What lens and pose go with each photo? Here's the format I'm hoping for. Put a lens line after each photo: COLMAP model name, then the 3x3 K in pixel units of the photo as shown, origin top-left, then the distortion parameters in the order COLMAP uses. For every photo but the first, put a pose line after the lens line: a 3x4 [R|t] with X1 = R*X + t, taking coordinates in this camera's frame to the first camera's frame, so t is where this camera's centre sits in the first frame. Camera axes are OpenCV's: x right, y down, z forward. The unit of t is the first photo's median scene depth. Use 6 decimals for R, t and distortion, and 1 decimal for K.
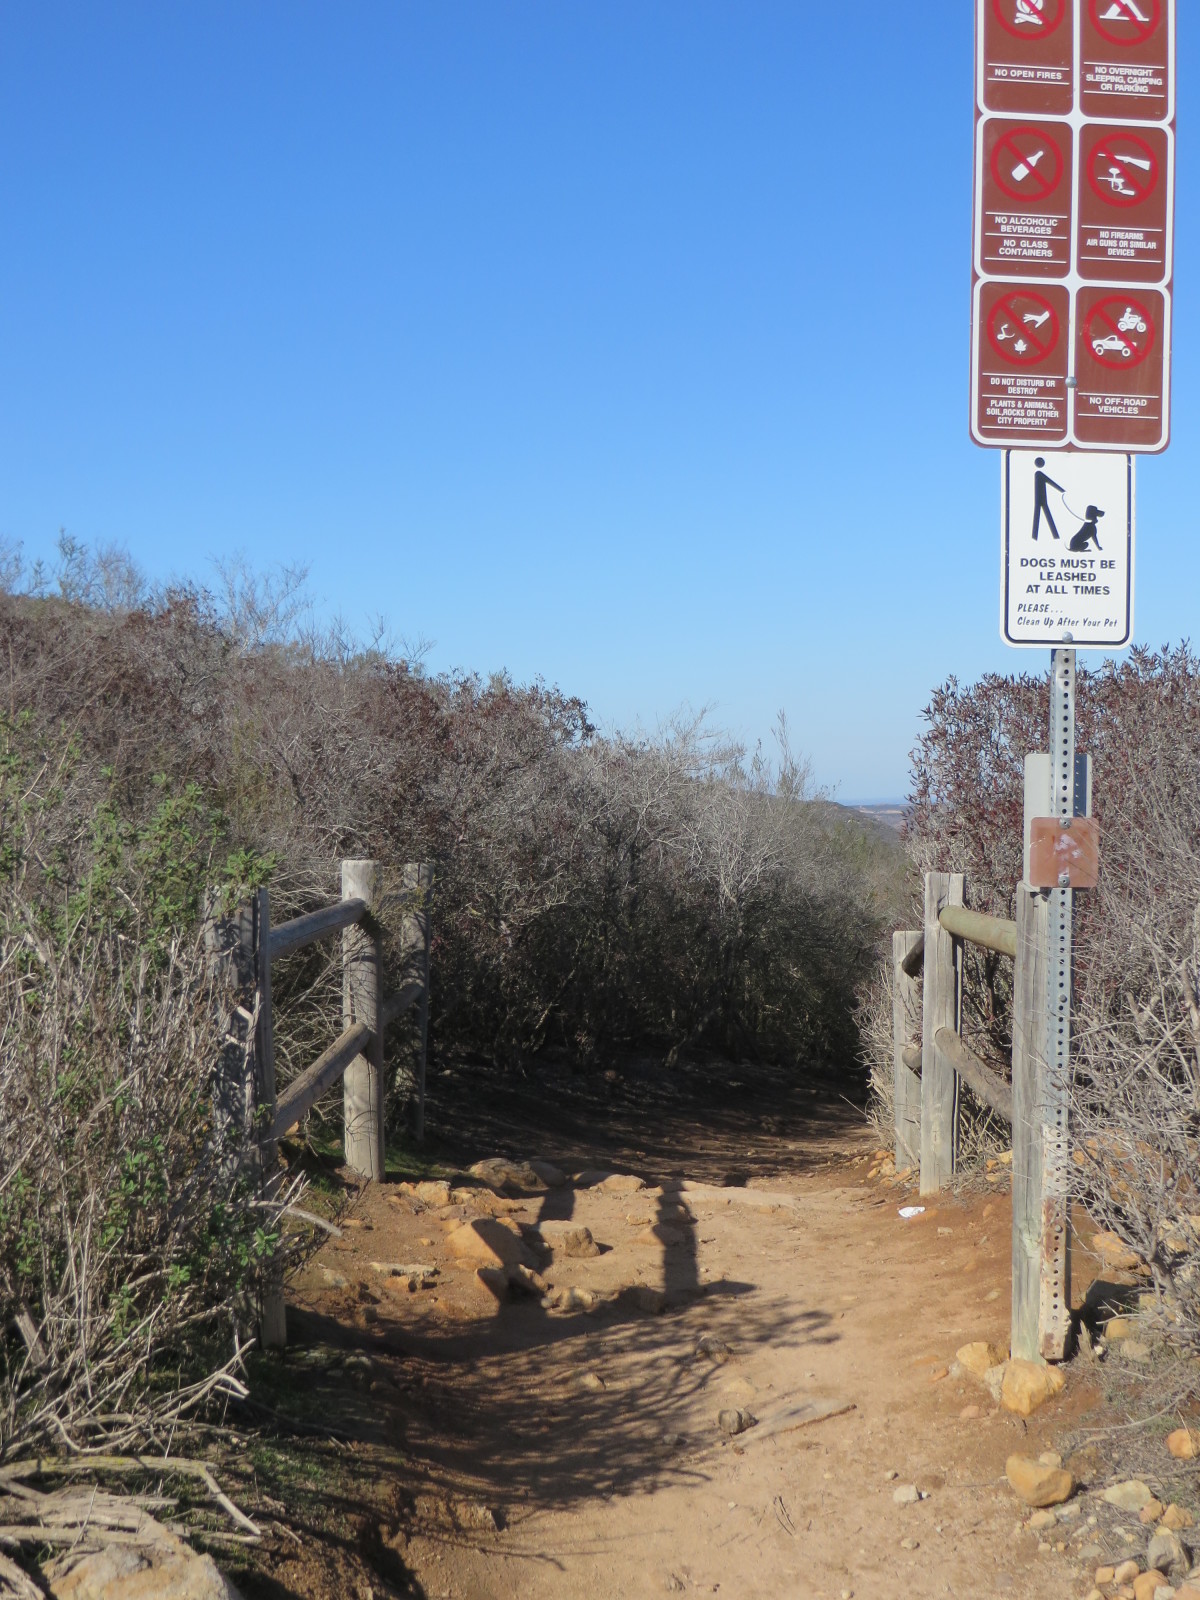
lens RADIAL K [[2276.6, 0, 598.3], [0, 2276.6, 802.8], [0, 0, 1]] dist [-0.048208, 0.000000]
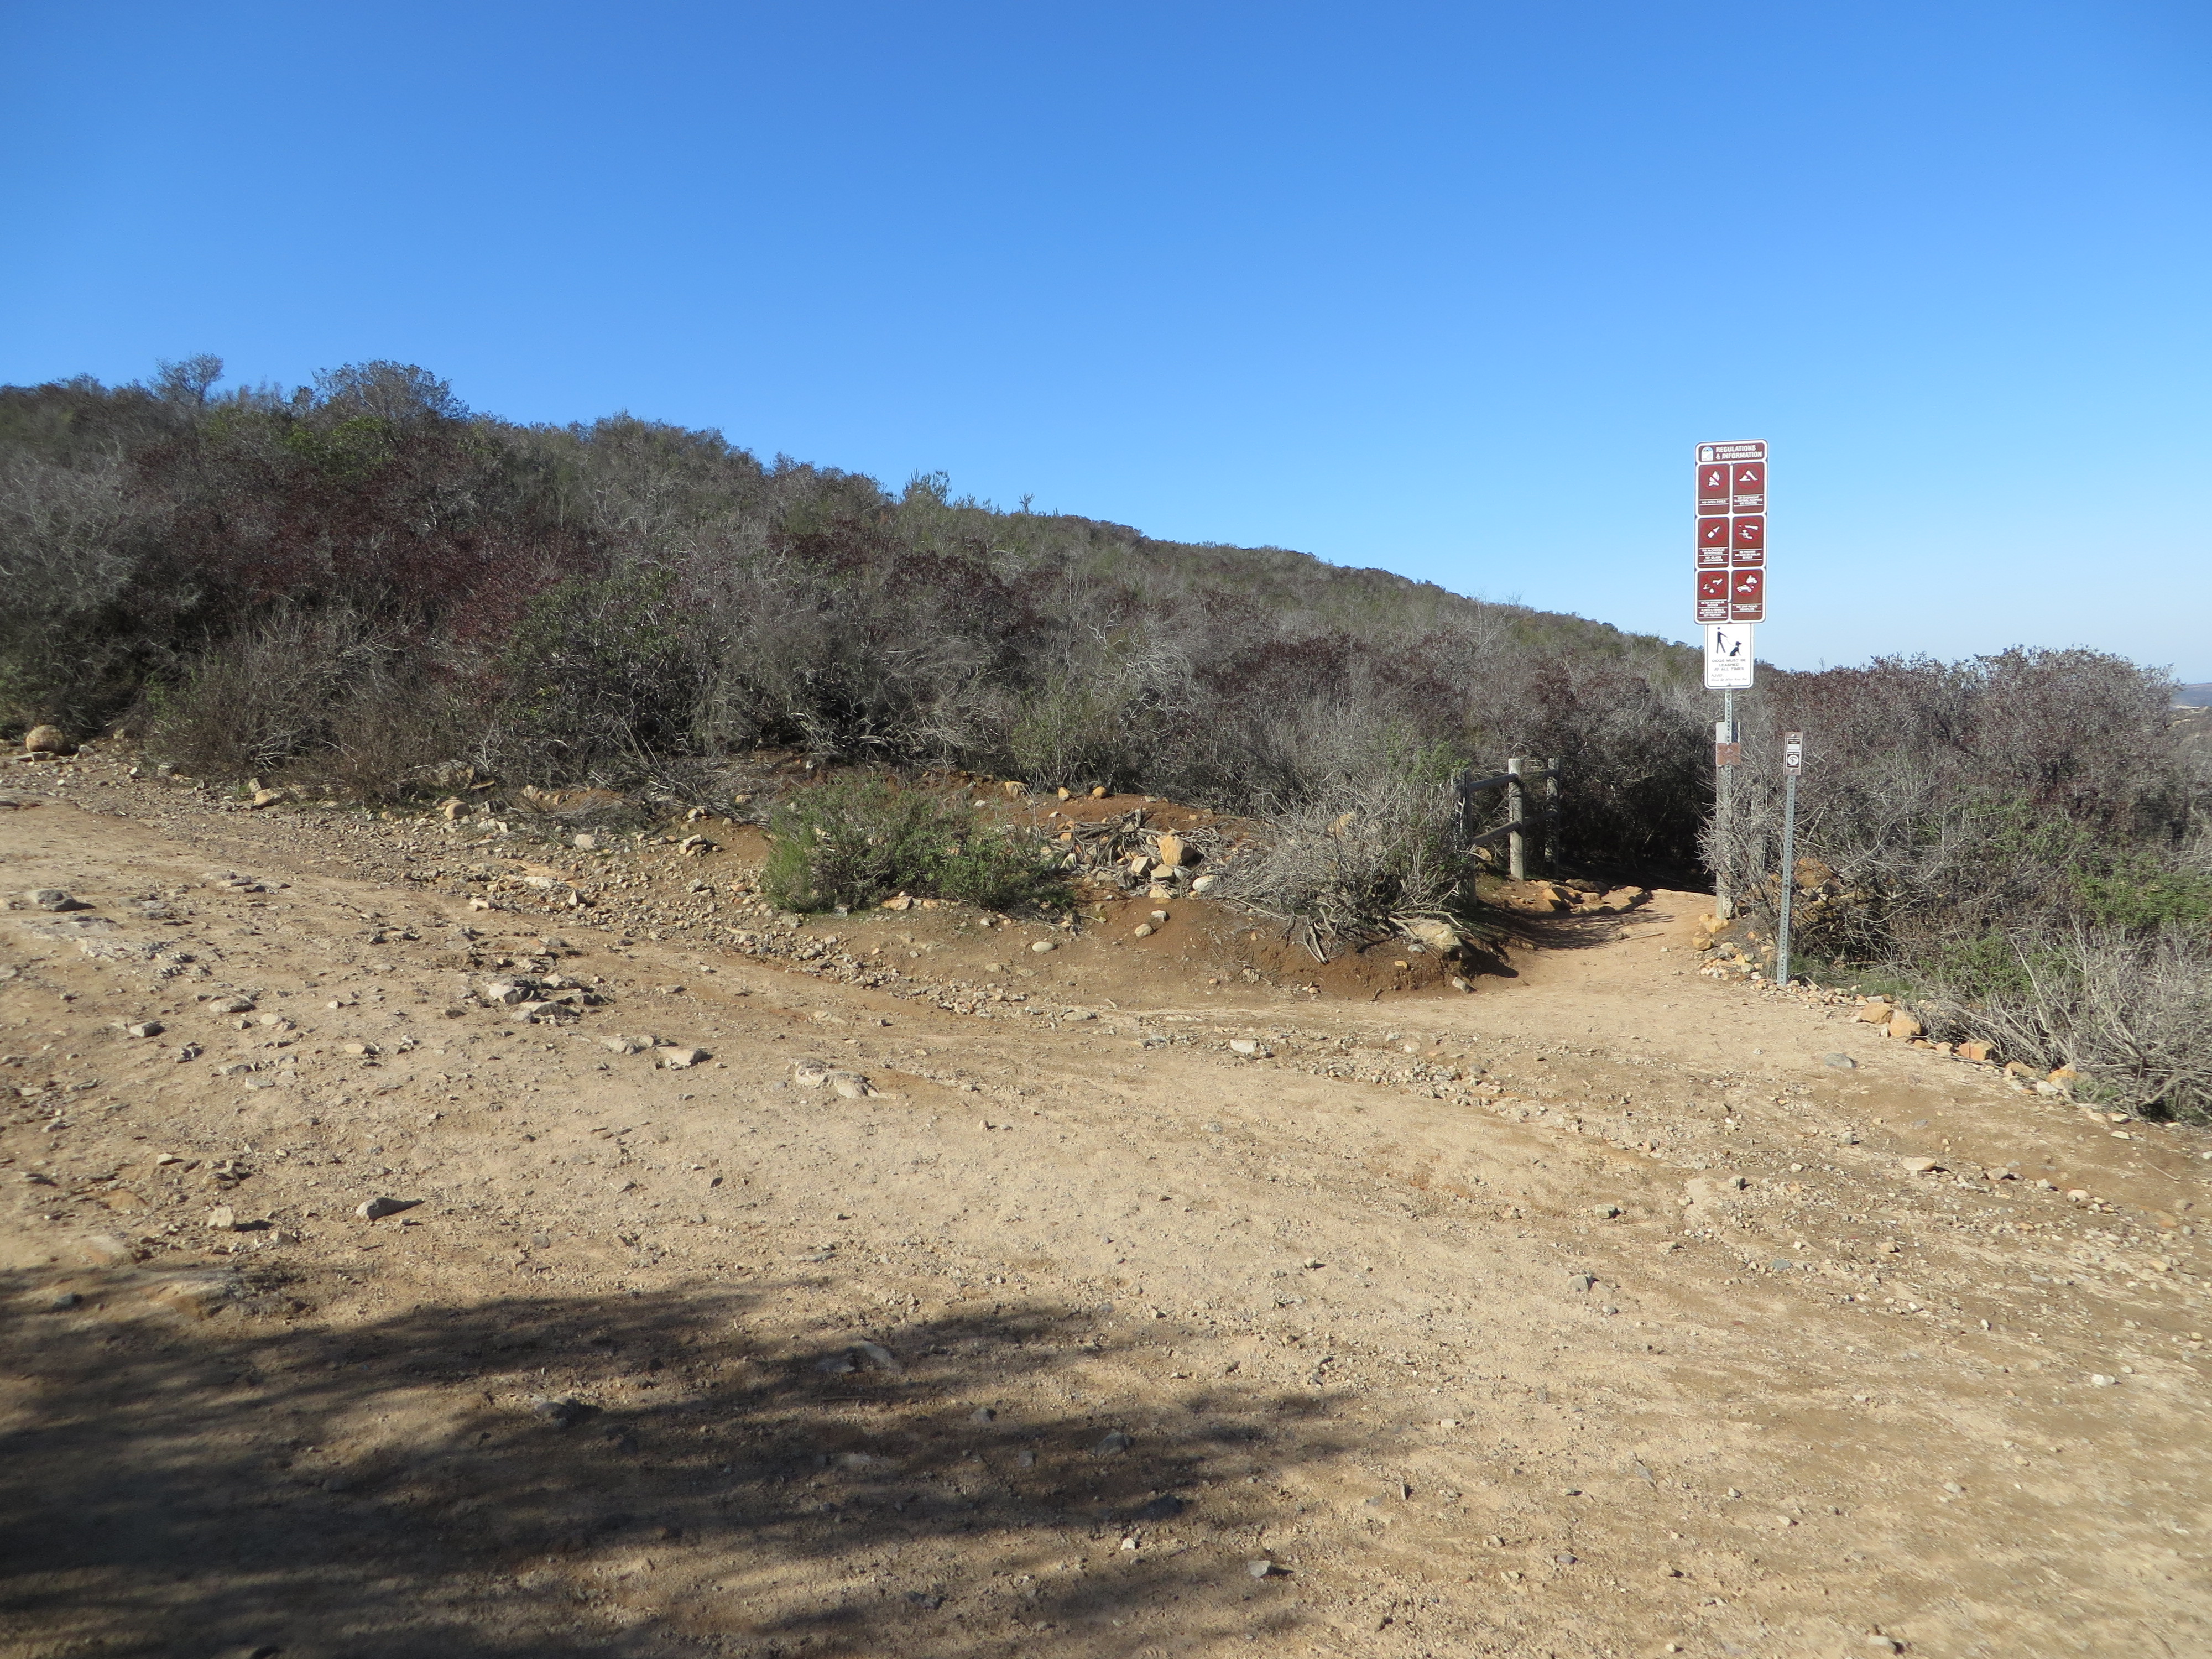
lens RADIAL K [[1655.7, 0, 1100.4], [0, 1655.7, 831.6], [0, 0, 1]] dist [0.001063, -0.001571]
pose [[0.922011, 0.000593, -0.387162, 0.291137], [0.027562, 0.997361, 0.067167, -0.048179], [0.386180, -0.072599, 0.919562, -1.424319]]
